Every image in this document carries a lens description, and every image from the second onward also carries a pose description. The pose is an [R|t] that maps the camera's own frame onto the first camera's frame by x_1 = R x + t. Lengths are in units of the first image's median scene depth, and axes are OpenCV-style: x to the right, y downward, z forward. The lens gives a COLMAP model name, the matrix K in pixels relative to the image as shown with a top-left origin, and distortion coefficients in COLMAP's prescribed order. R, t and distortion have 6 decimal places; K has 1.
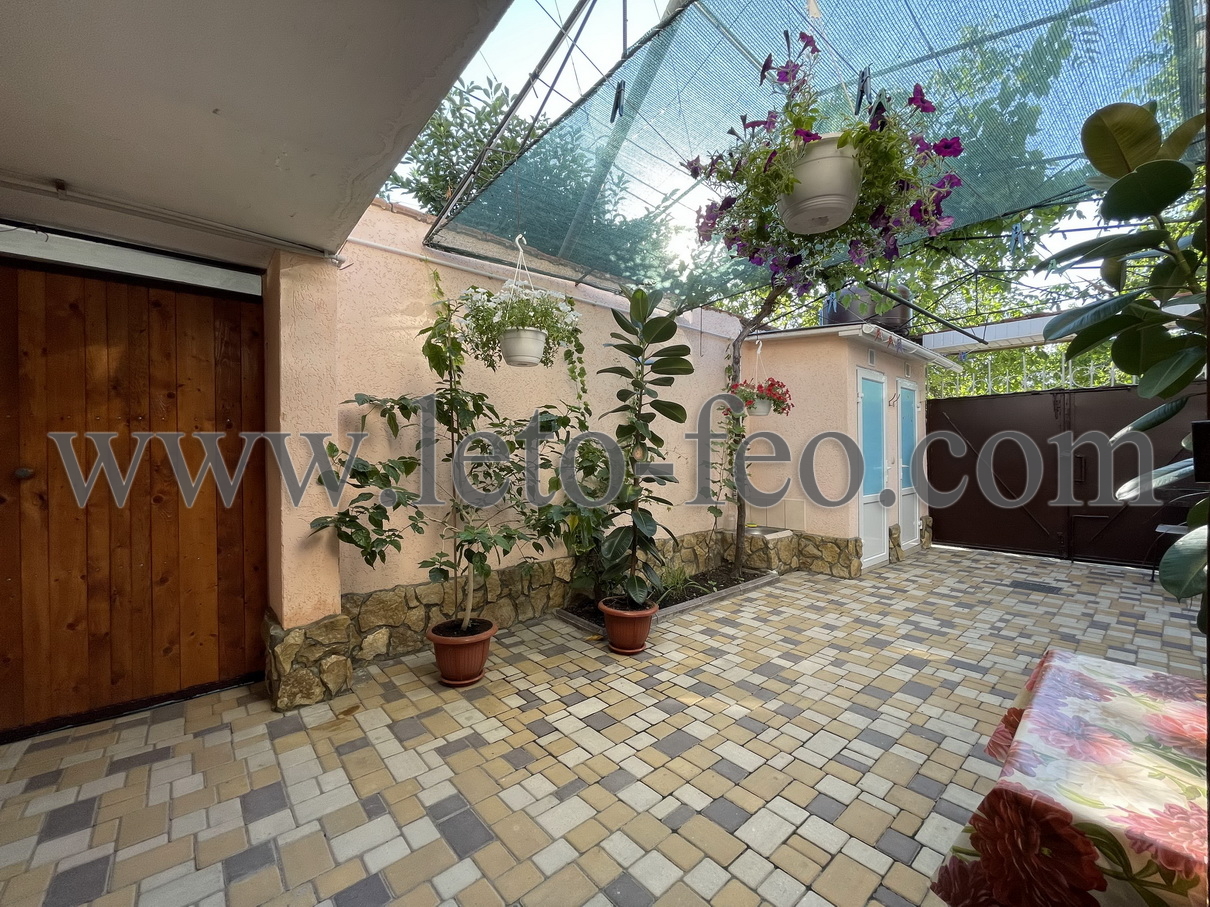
lens RADIAL K [[489.2, 0, 601.1], [0, 489.2, 455.7], [0, 0, 1]] dist [-0.001266, -0.000493]
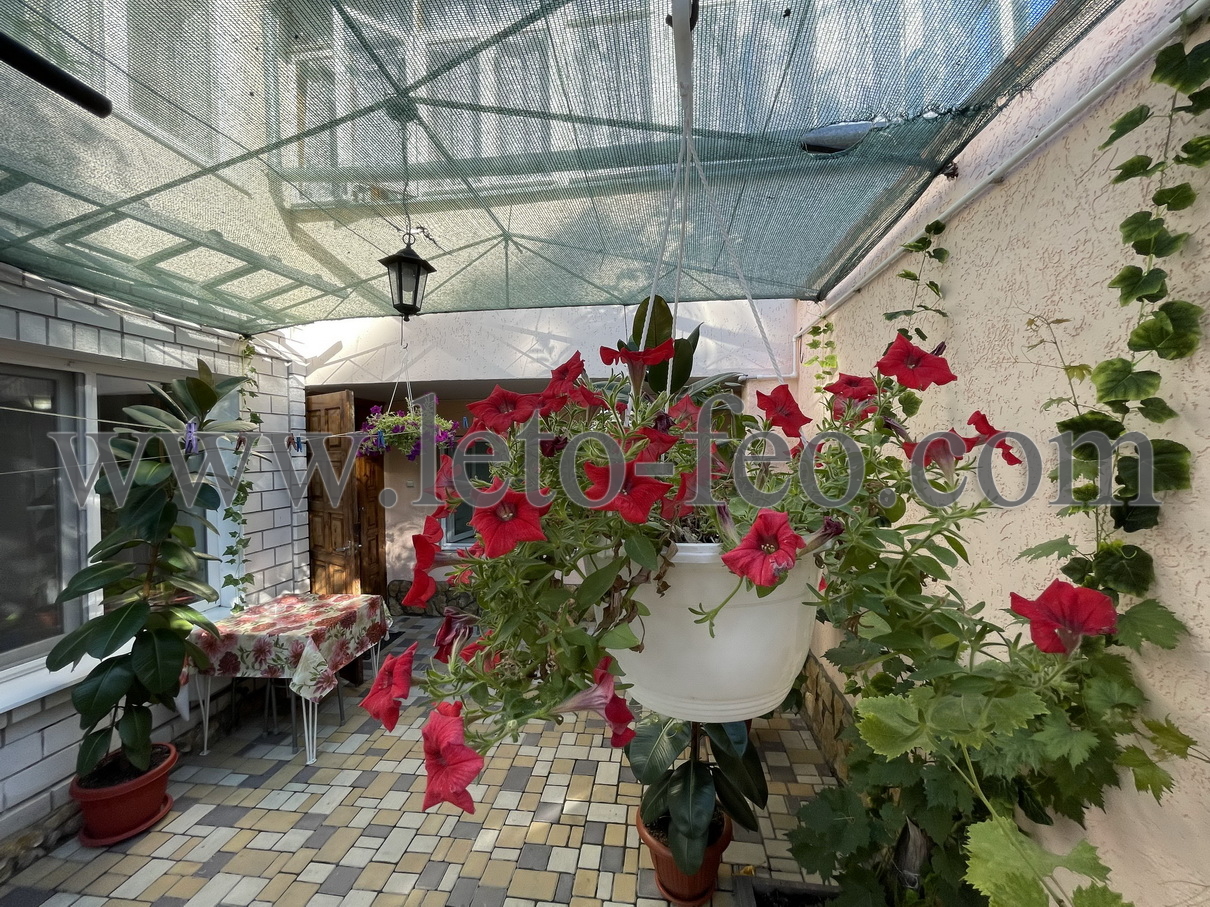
lens RADIAL K [[489.2, 0, 608.6], [0, 489.2, 450.2], [0, 0, 1]] dist [-0.001266, -0.000493]
pose [[-0.738059, 0.017865, -0.674500, 0.514281], [0.016540, 0.999828, 0.008383, -0.170351], [0.674534, -0.004969, -0.738227, 1.318301]]
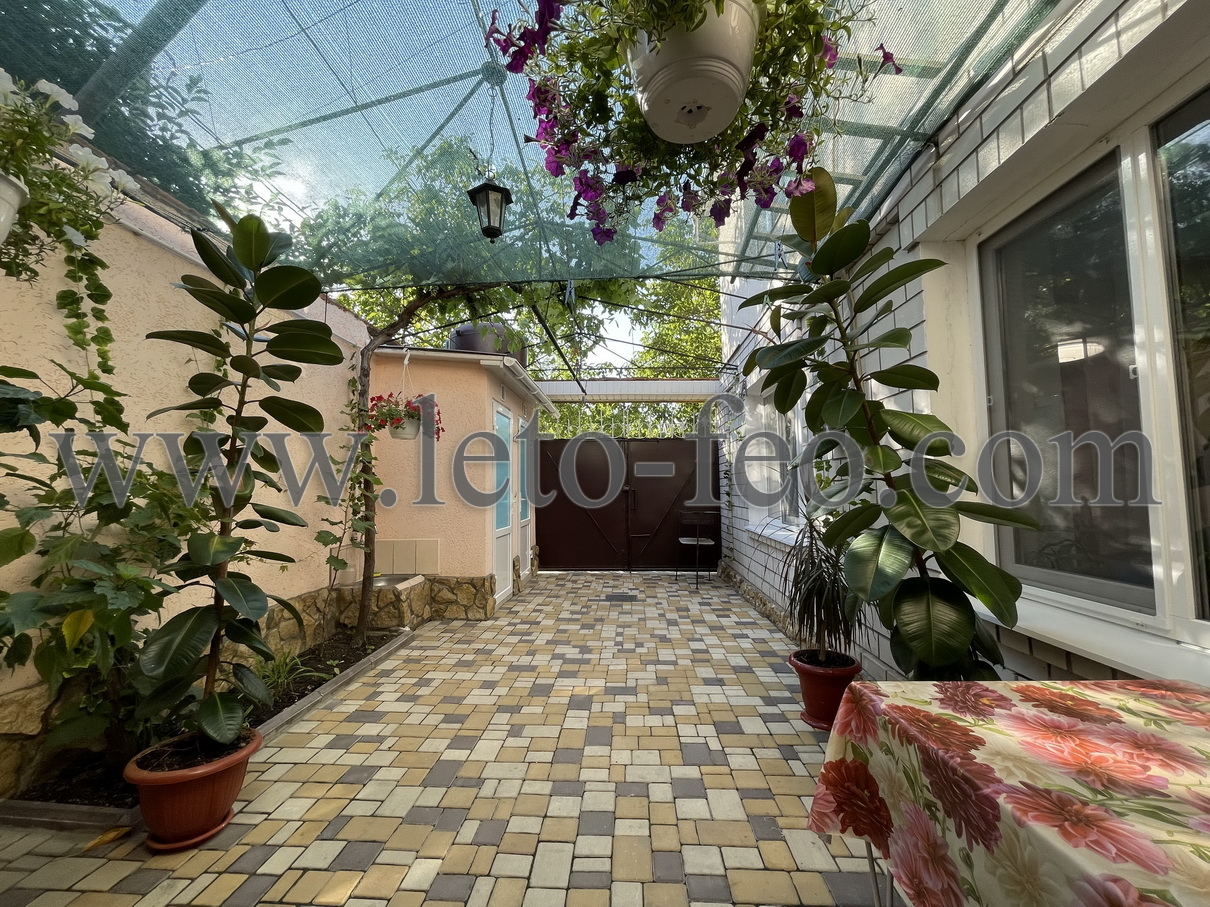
lens RADIAL K [[489.2, 0, 600.5], [0, 489.2, 455.4], [0, 0, 1]] dist [-0.001266, -0.000493]
pose [[0.700888, 0.049642, 0.711542, -0.034288], [0.005948, 0.997134, -0.075425, 0.011609], [-0.713246, 0.057096, 0.698584, 0.240950]]
